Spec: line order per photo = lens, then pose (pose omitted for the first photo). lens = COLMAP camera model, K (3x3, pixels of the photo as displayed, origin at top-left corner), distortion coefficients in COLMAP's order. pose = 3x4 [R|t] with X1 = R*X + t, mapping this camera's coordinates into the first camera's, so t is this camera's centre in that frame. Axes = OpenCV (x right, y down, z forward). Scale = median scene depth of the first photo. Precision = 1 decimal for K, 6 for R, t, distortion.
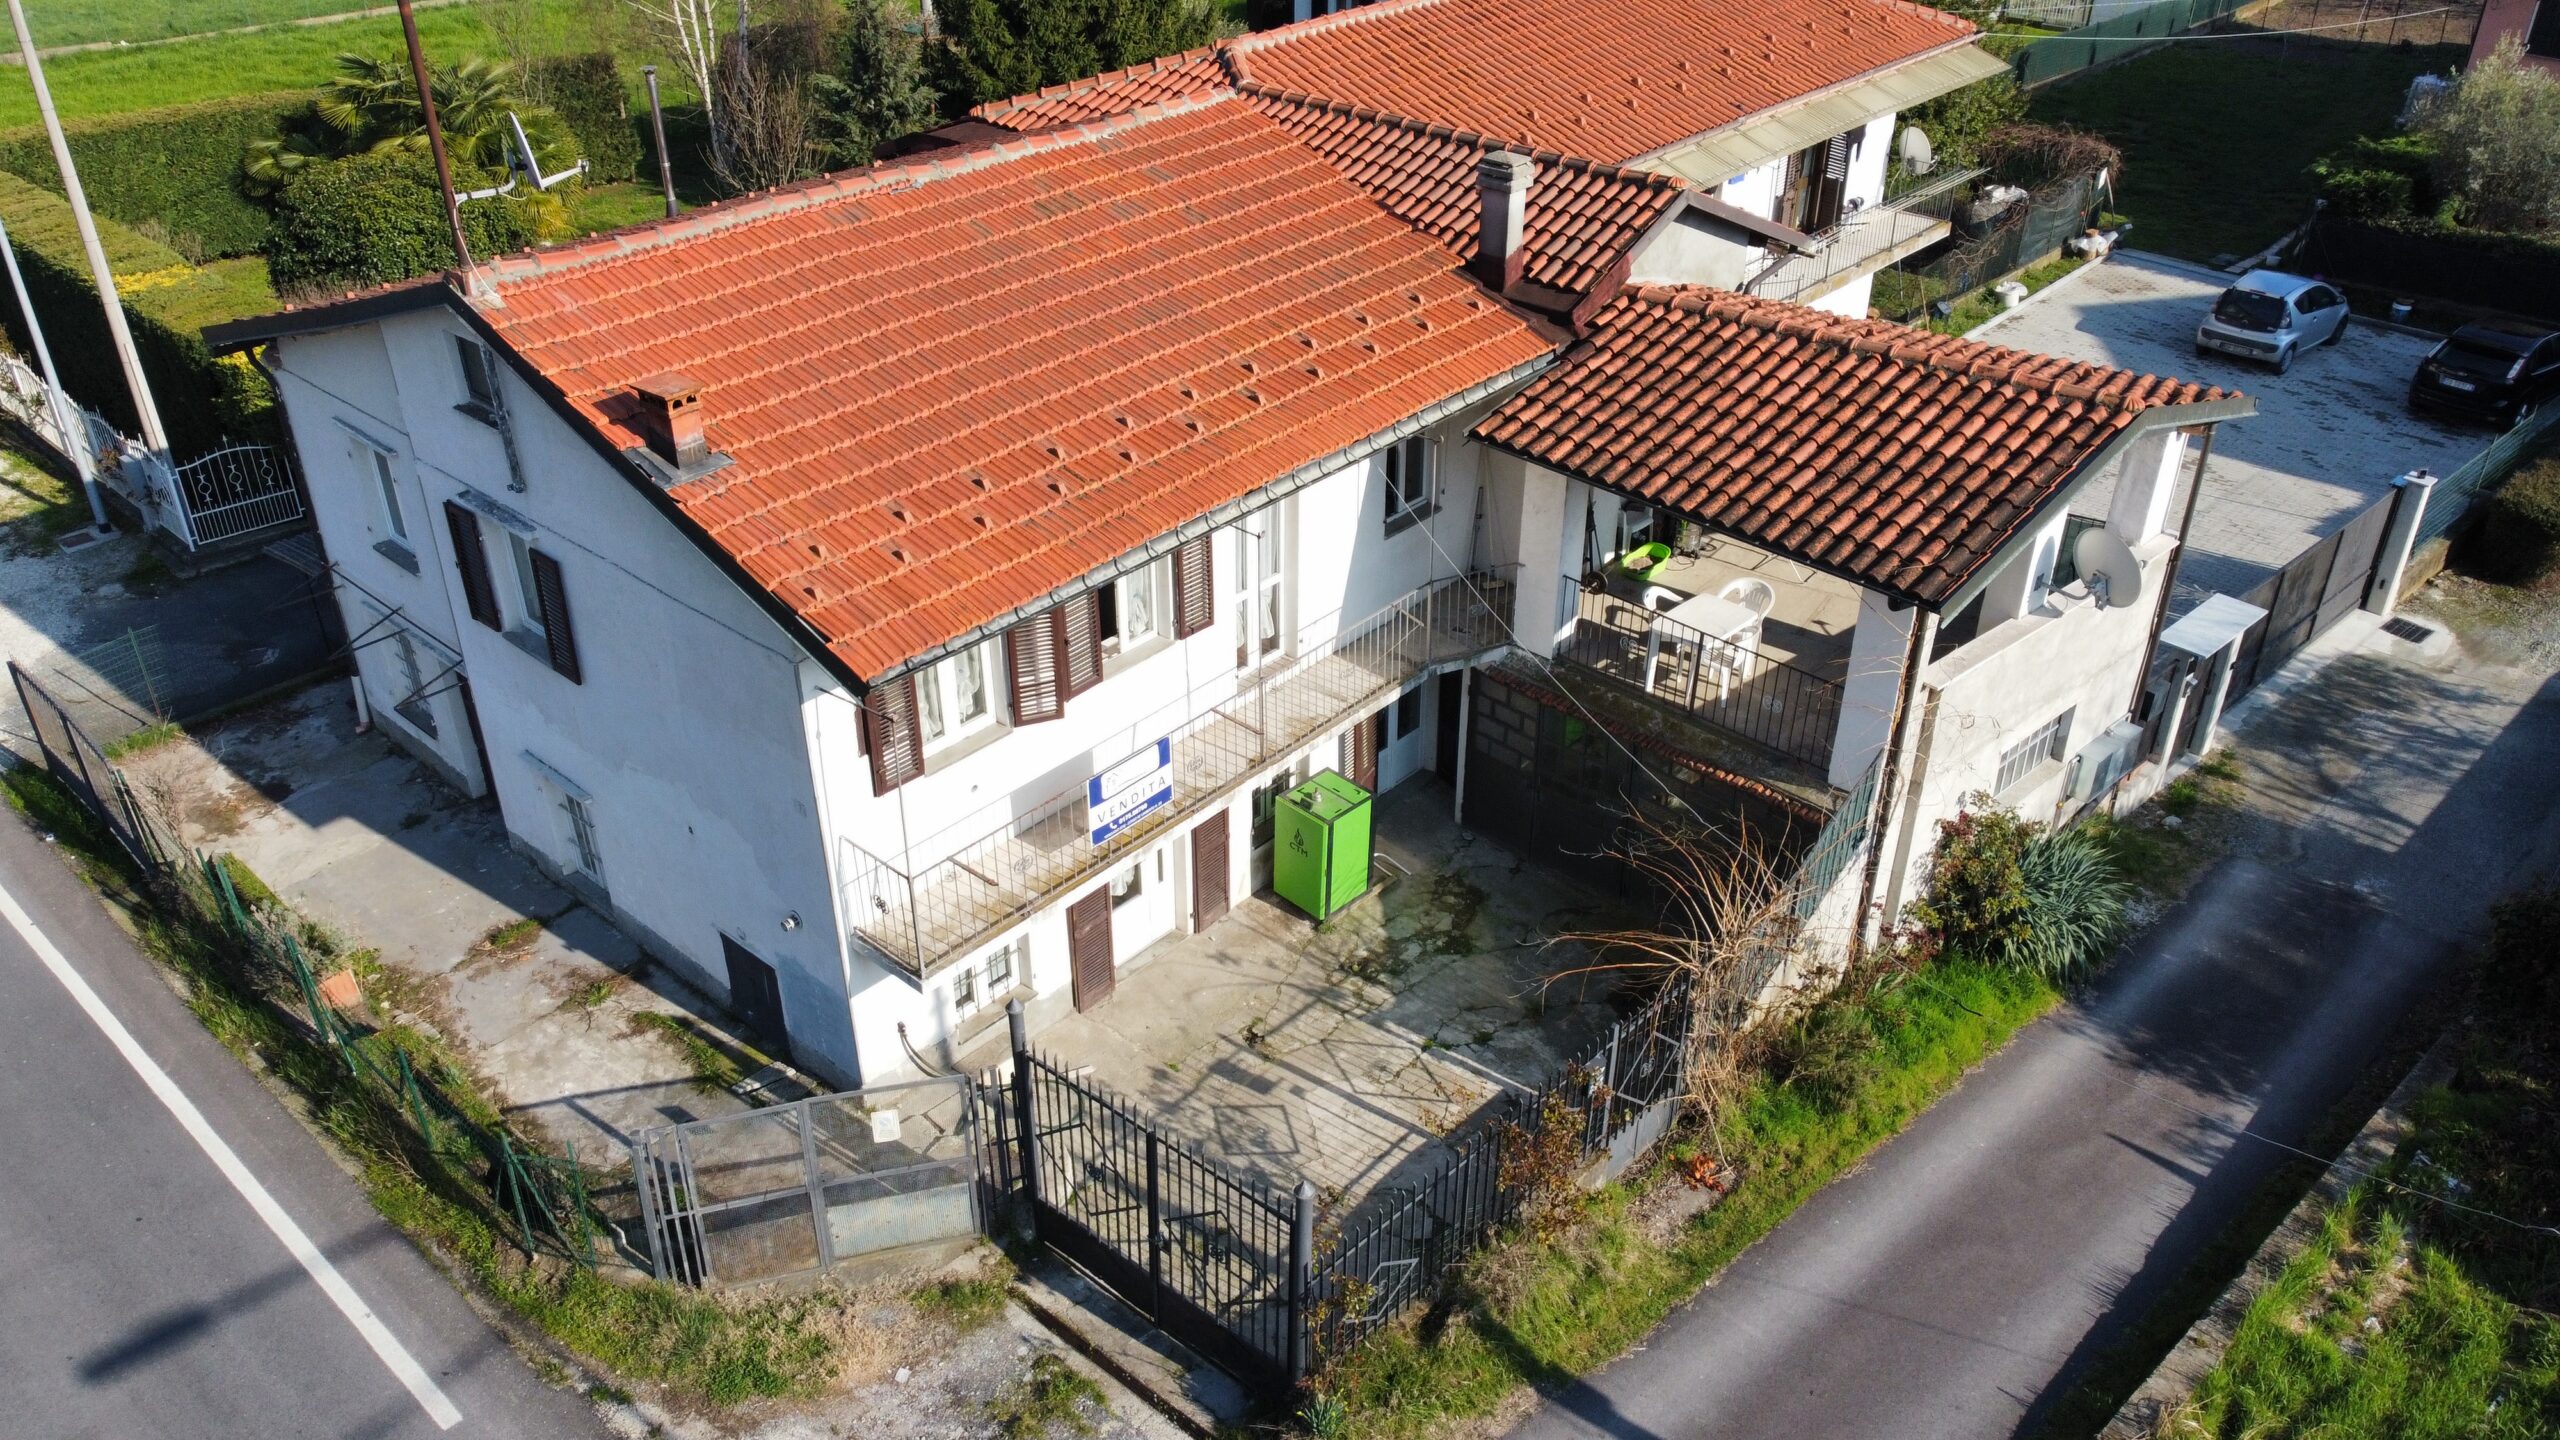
lens RADIAL K [[1937.3, 0, 1280.0], [0, 1937.3, 720.0], [0, 0, 1]] dist [0.000890, 0.000146]
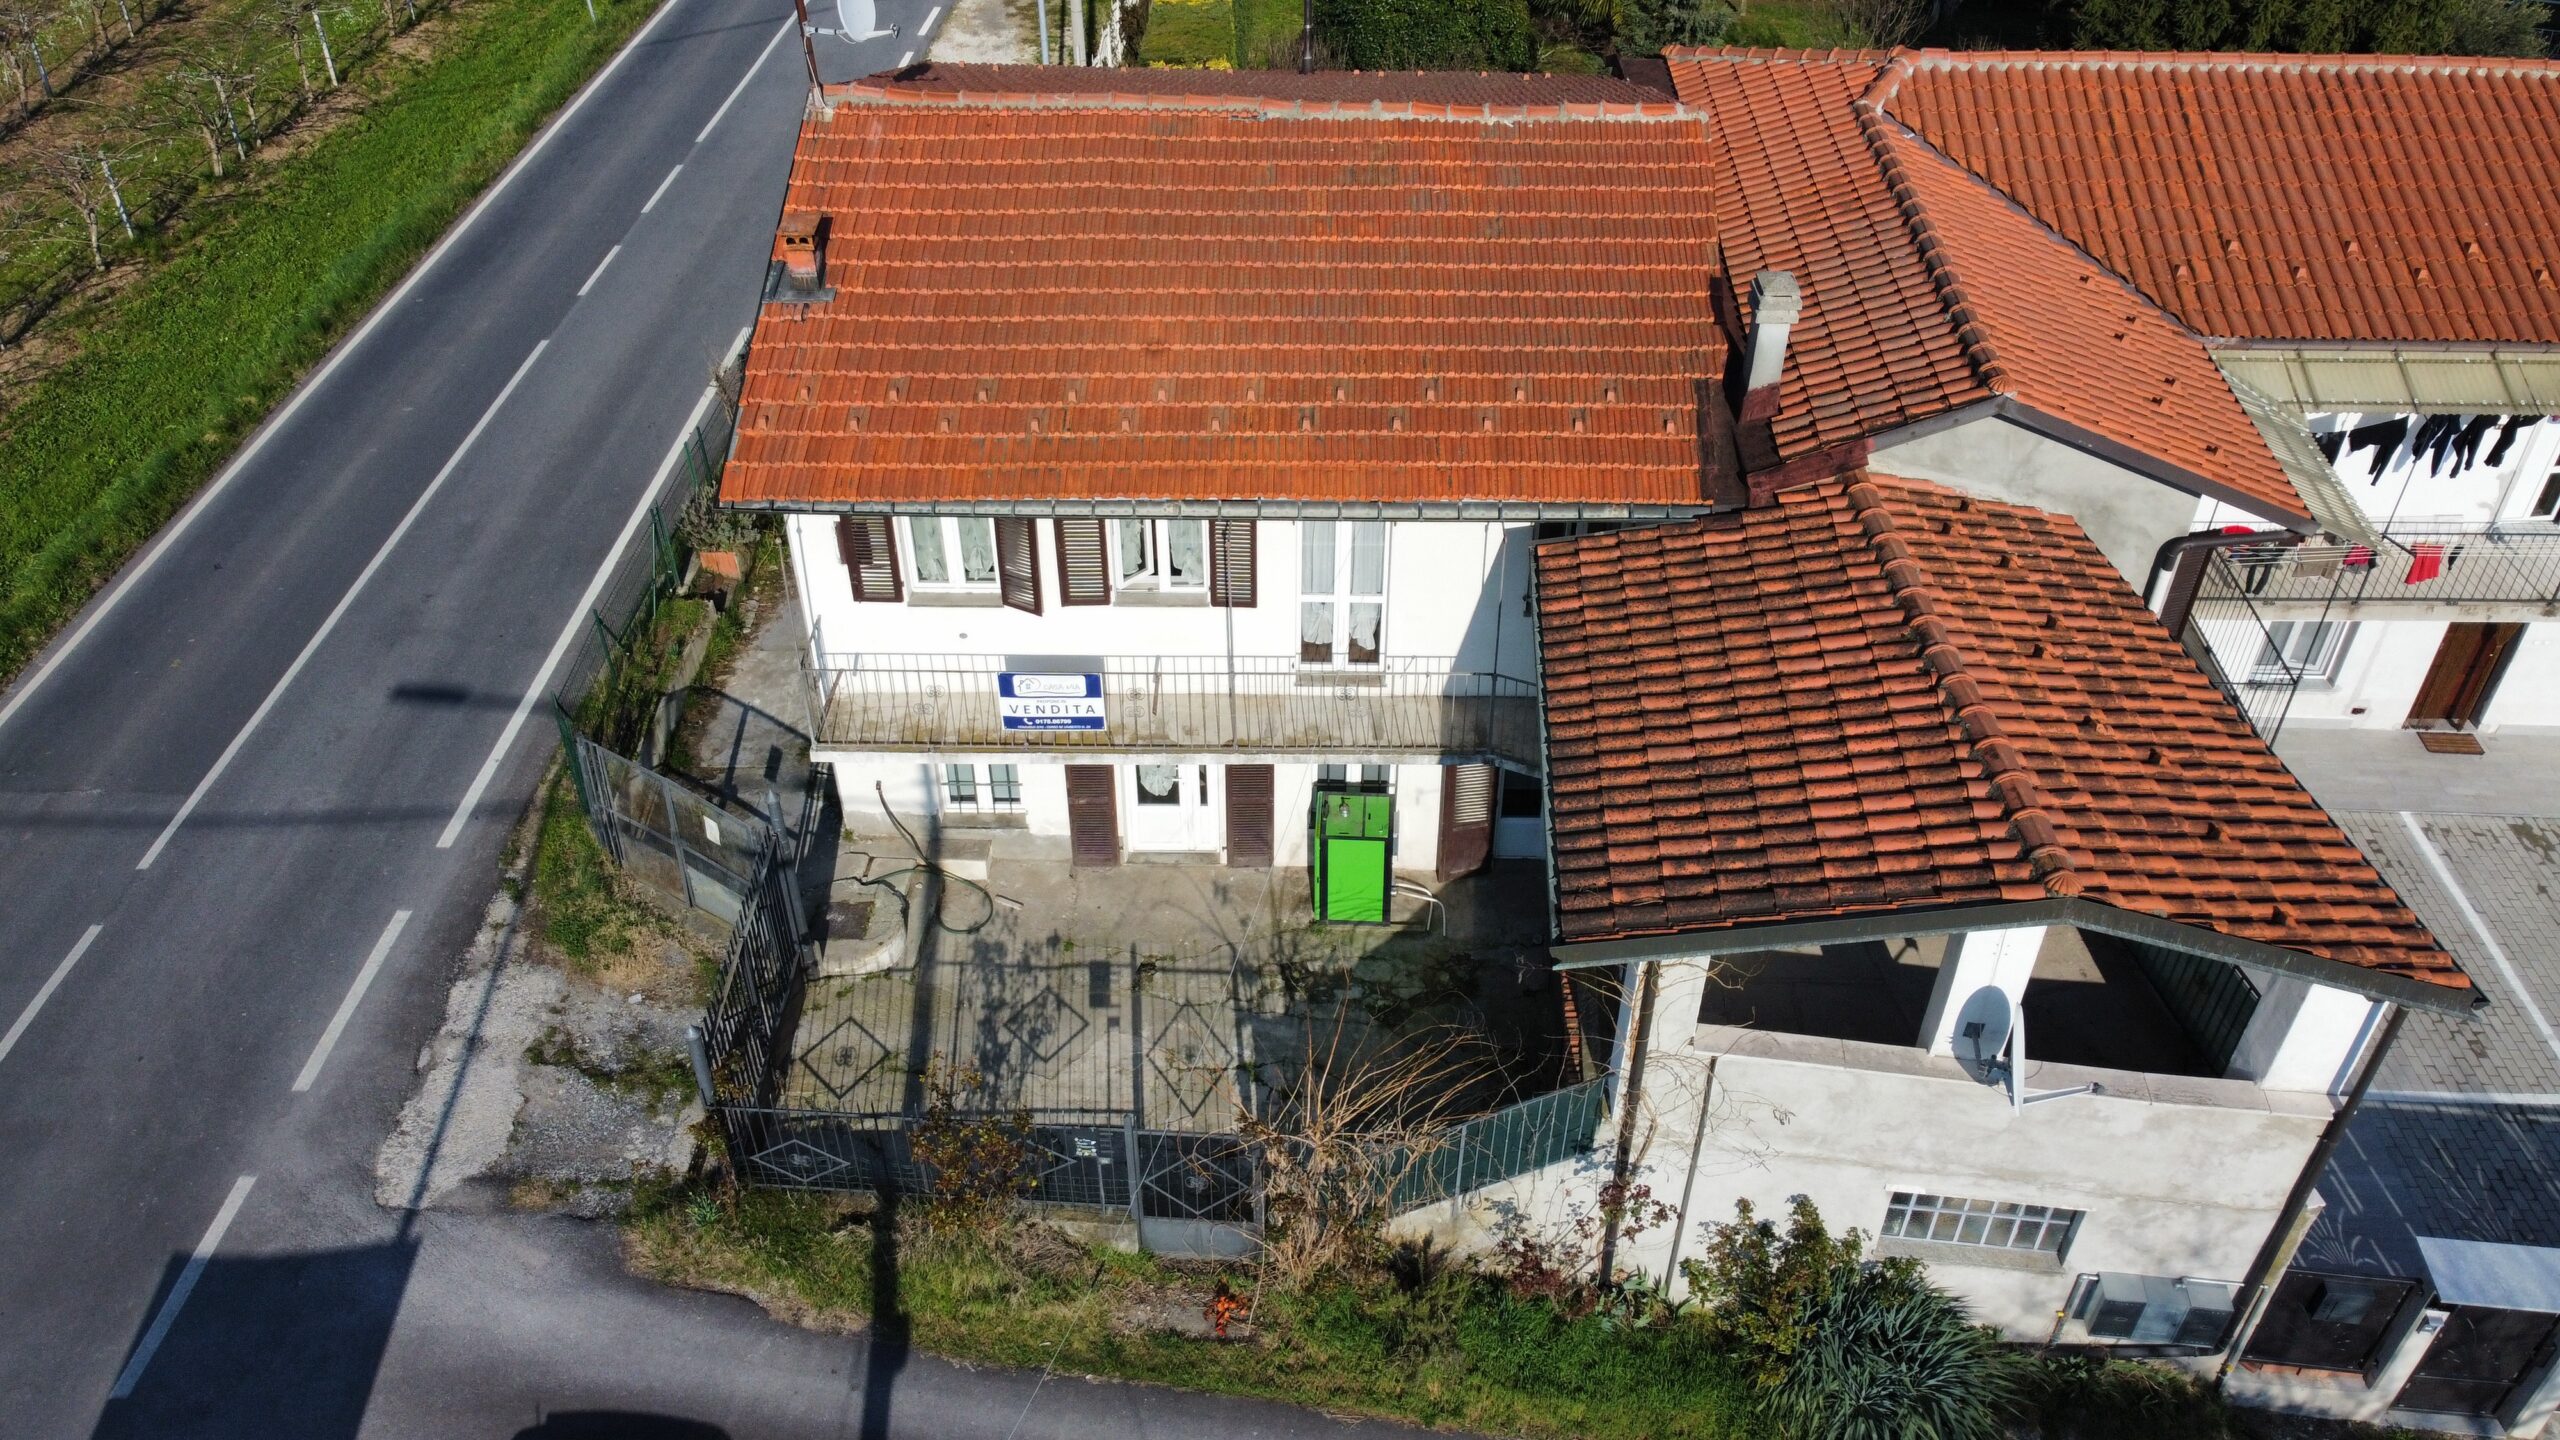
lens RADIAL K [[1937.3, 0, 1280.0], [0, 1937.3, 720.0], [0, 0, 1]] dist [0.000890, 0.000146]
pose [[0.650135, 0.477777, -0.590807, 0.648737], [-0.396078, 0.876665, 0.273095, -0.299975], [0.648419, 0.056457, 0.759188, 0.234586]]
